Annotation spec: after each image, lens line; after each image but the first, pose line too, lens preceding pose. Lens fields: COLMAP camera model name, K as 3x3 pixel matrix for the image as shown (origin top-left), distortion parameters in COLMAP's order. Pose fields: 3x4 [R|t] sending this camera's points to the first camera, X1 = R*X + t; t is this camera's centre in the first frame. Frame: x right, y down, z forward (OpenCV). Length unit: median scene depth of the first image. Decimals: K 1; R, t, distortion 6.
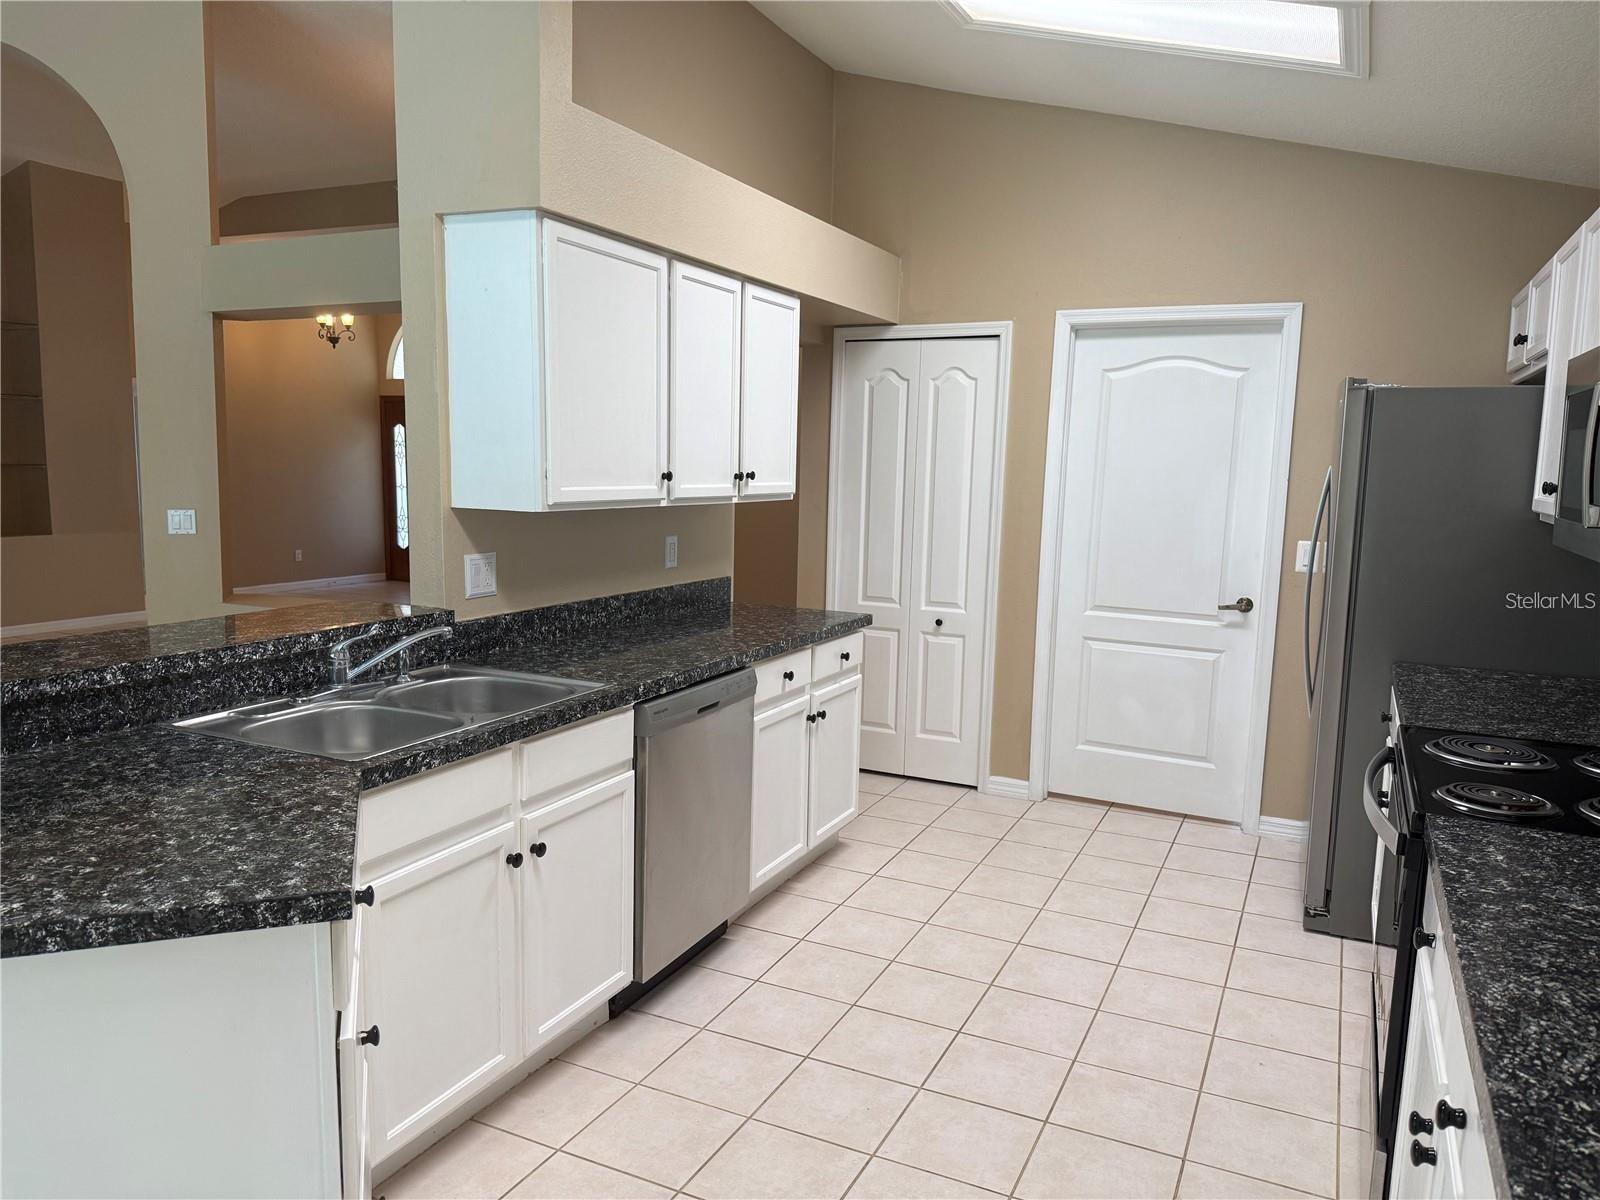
lens RADIAL K [[1126.7, 0, 790.9], [0, 1126.7, 607.1], [0, 0, 1]] dist [0.009893, 0.001298]
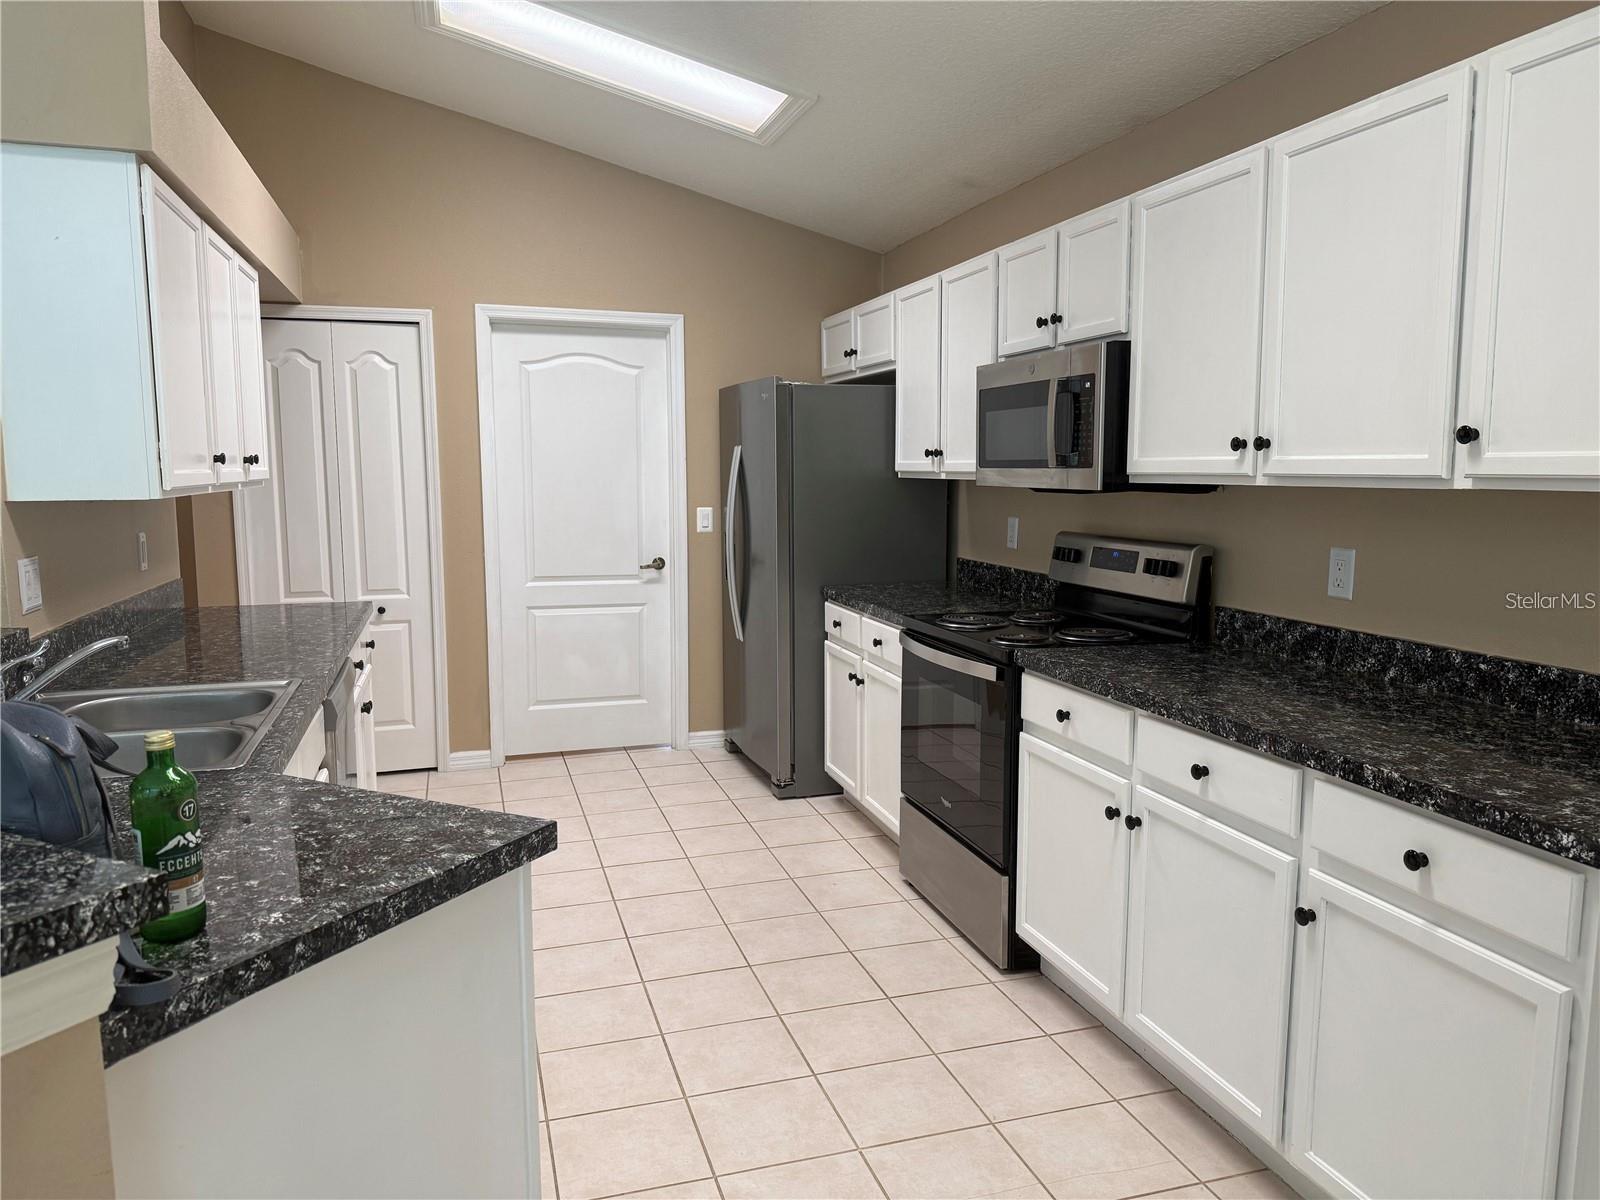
lens RADIAL K [[1132.8, 0, 800.0], [0, 1132.8, 600.0], [0, 0, 1]] dist [0.161568, -0.319582]
pose [[0.713858, -0.103672, 0.692574, -0.352450], [0.110821, 0.993243, 0.034452, 0.012389], [-0.691466, 0.052158, 0.720523, 0.021614]]
